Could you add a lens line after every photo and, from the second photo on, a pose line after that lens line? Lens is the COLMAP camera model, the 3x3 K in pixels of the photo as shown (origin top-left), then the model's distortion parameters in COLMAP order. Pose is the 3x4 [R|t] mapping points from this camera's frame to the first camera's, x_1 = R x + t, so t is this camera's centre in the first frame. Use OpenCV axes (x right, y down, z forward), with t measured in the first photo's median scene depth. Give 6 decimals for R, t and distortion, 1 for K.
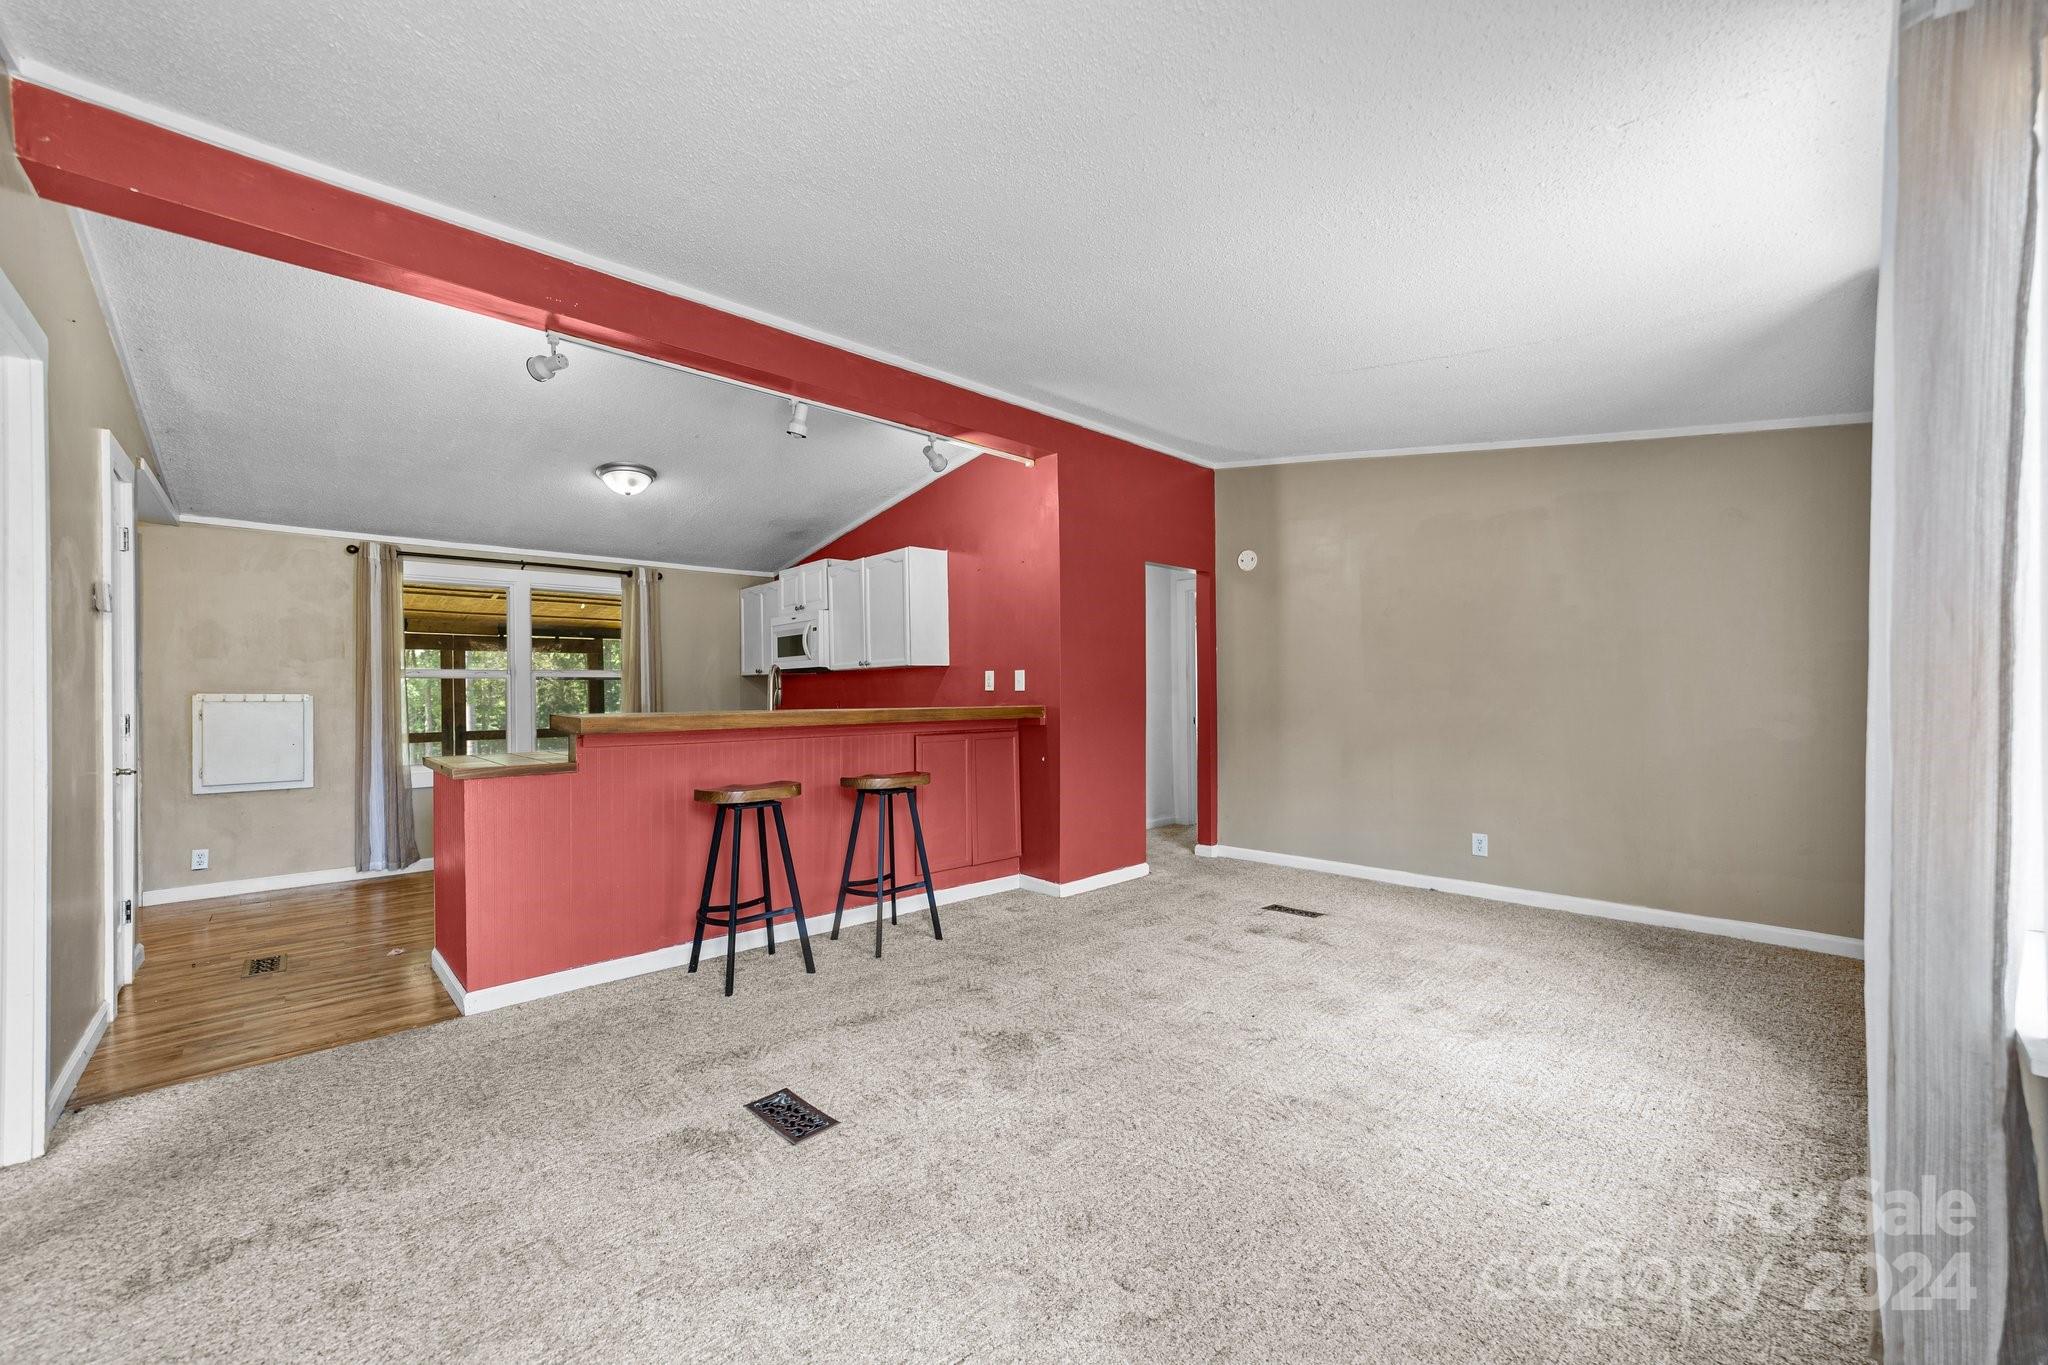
lens RADIAL K [[787.7, 0, 1013.2], [0, 787.7, 688.9], [0, 0, 1]] dist [-0.007644, 0.002167]
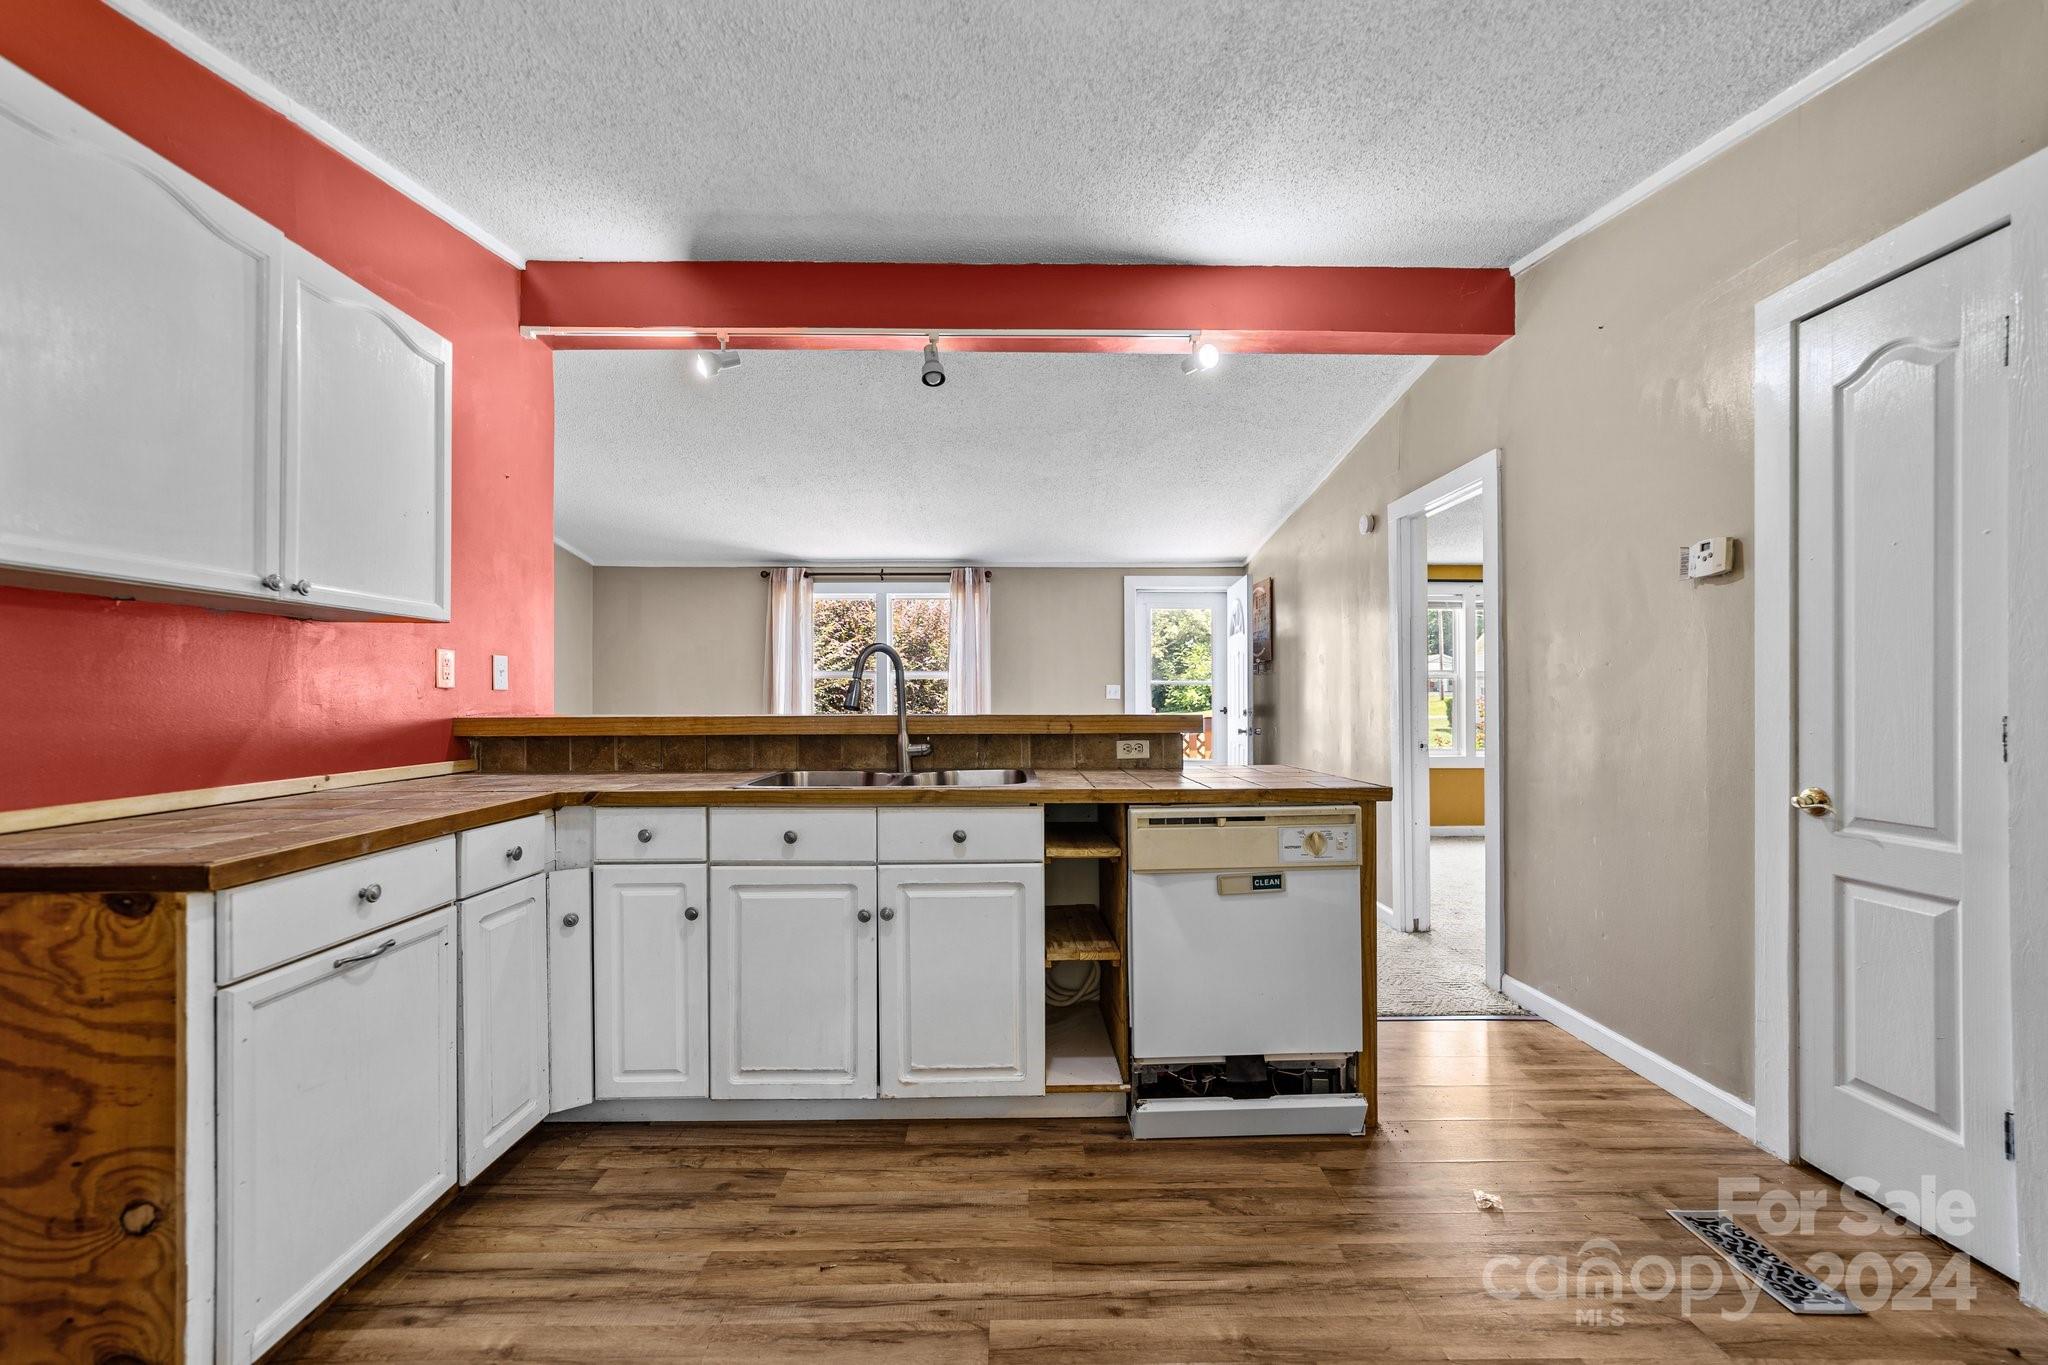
lens RADIAL K [[787.7, 0, 1022.5], [0, 787.7, 701.7], [0, 0, 1]] dist [-0.007644, 0.002167]
pose [[-0.735895, 0.007209, 0.677057, -0.866093], [0.004960, 0.999974, -0.005257, 0.021581], [-0.677077, -0.000510, -0.735912, 1.491557]]
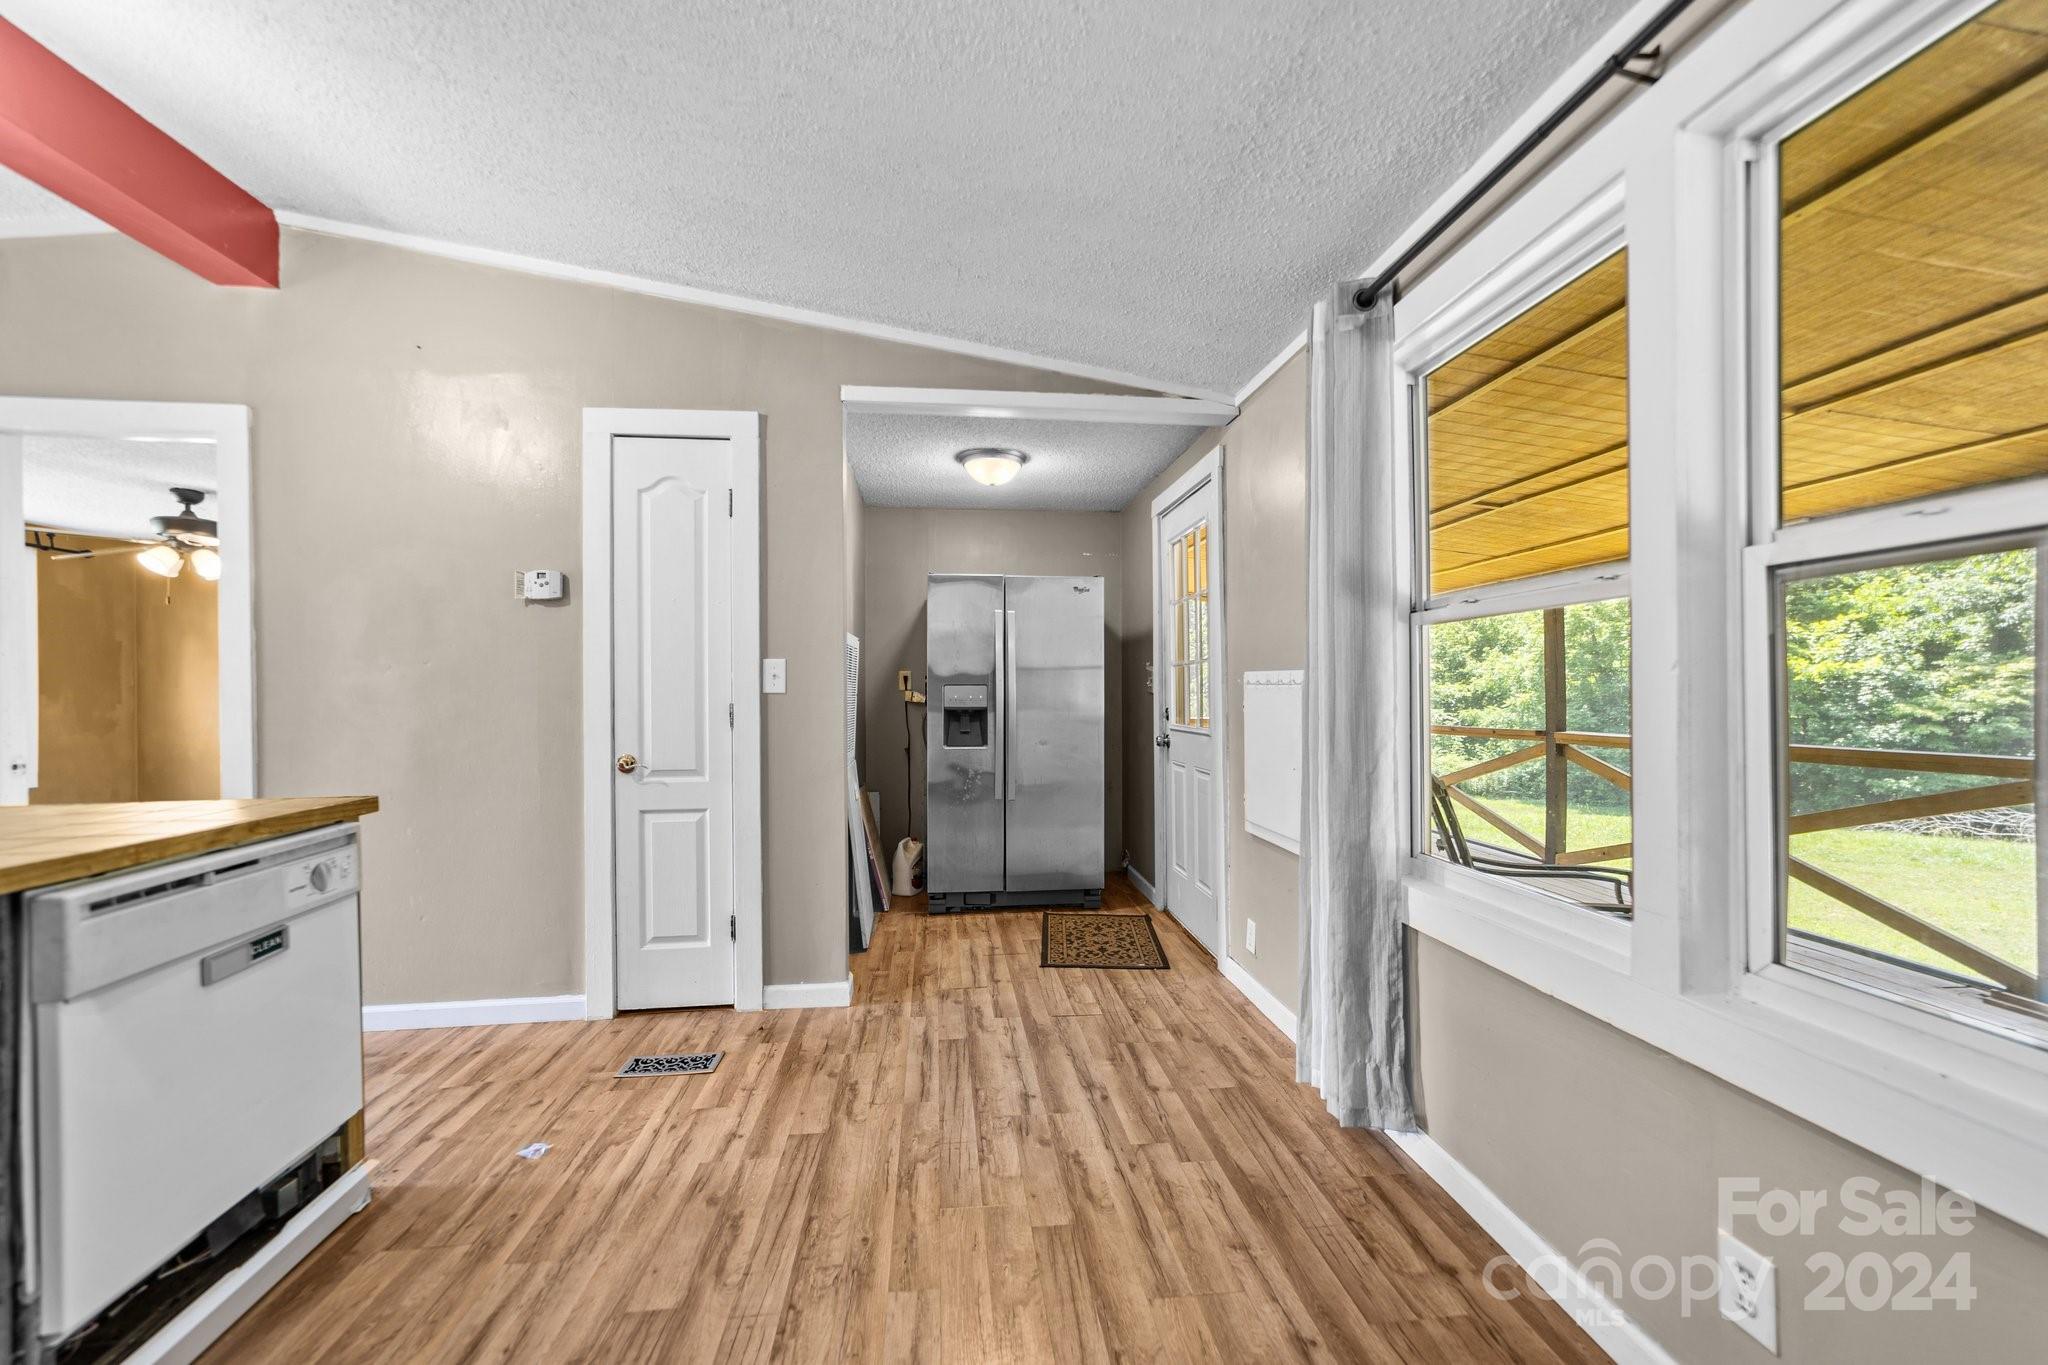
lens RADIAL K [[787.7, 0, 1018.5], [0, 787.7, 686.3], [0, 0, 1]] dist [-0.007644, 0.002167]
pose [[-0.601635, 0.007723, -0.798734, -0.533041], [0.014208, 0.999899, -0.001033, 0.017961], [0.798645, -0.011970, -0.601683, 1.526085]]
